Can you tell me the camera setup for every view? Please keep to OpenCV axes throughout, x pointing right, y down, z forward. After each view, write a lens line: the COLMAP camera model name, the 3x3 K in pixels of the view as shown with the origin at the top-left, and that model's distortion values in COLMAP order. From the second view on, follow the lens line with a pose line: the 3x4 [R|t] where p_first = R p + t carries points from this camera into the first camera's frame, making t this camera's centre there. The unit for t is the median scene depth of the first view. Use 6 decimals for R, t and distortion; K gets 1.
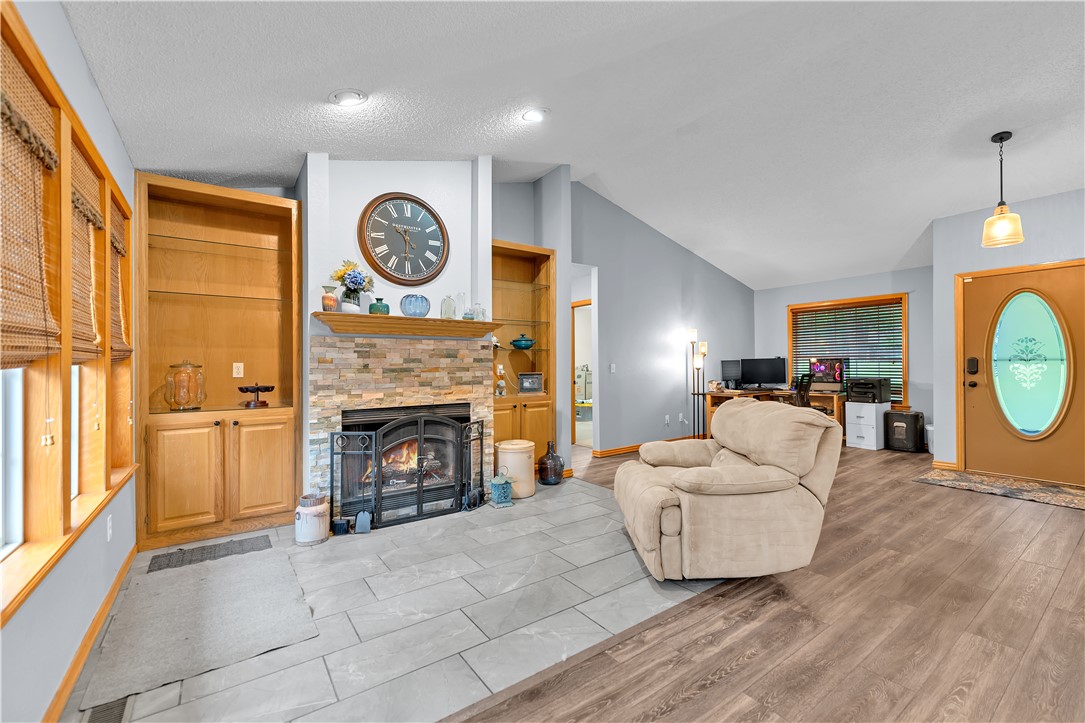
lens RADIAL K [[455.1, 0, 535.4], [0, 455.1, 363.4], [0, 0, 1]] dist [-0.000836, -0.000089]
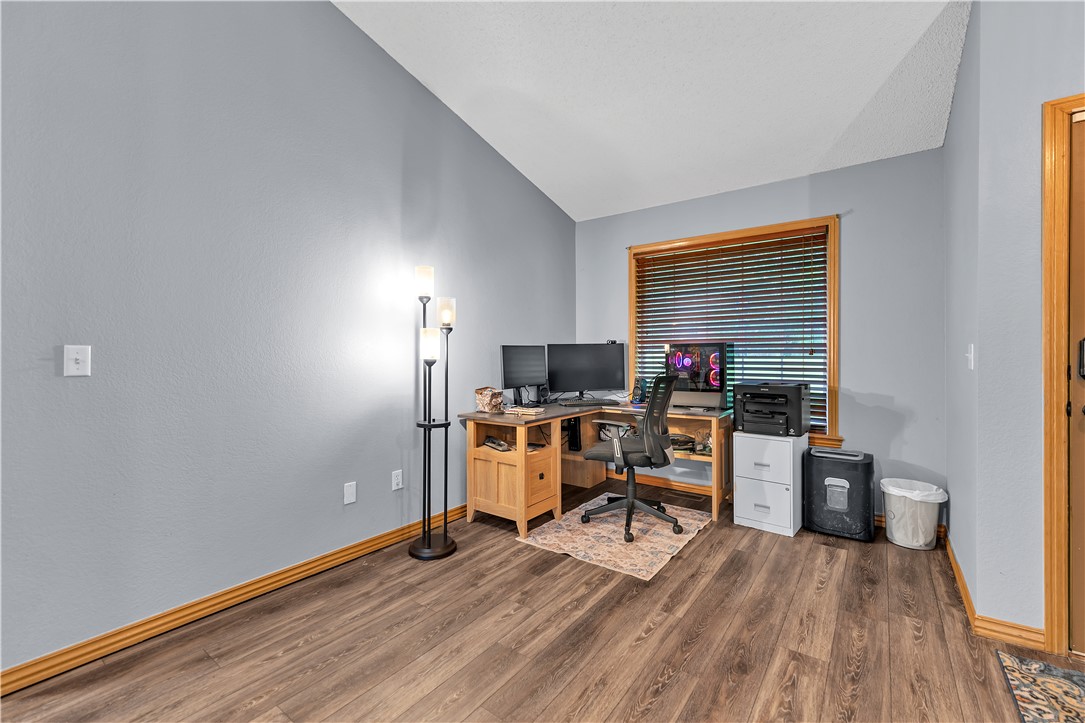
lens RADIAL K [[455.1, 0, 538.2], [0, 455.1, 356.1], [0, 0, 1]] dist [-0.000836, -0.000089]
pose [[0.953117, 0.009218, 0.302461, 0.349097], [-0.009172, 0.999957, -0.001573, 0.005788], [-0.302463, -0.001275, 0.953160, 0.624587]]
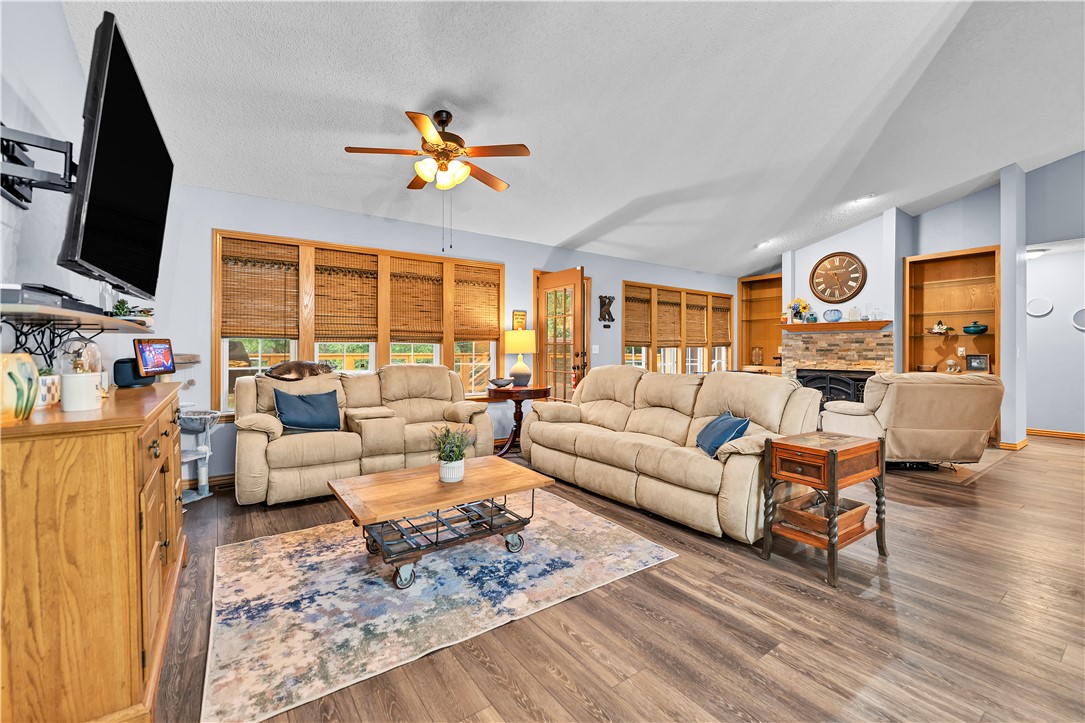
lens RADIAL K [[455.1, 0, 542.2], [0, 455.1, 347.8], [0, 0, 1]] dist [-0.000836, -0.000089]
pose [[-0.002022, -0.001066, -0.999997, 0.923840], [0.000170, 0.999999, -0.001066, 0.003629], [0.999998, -0.000173, -0.002022, -0.099365]]
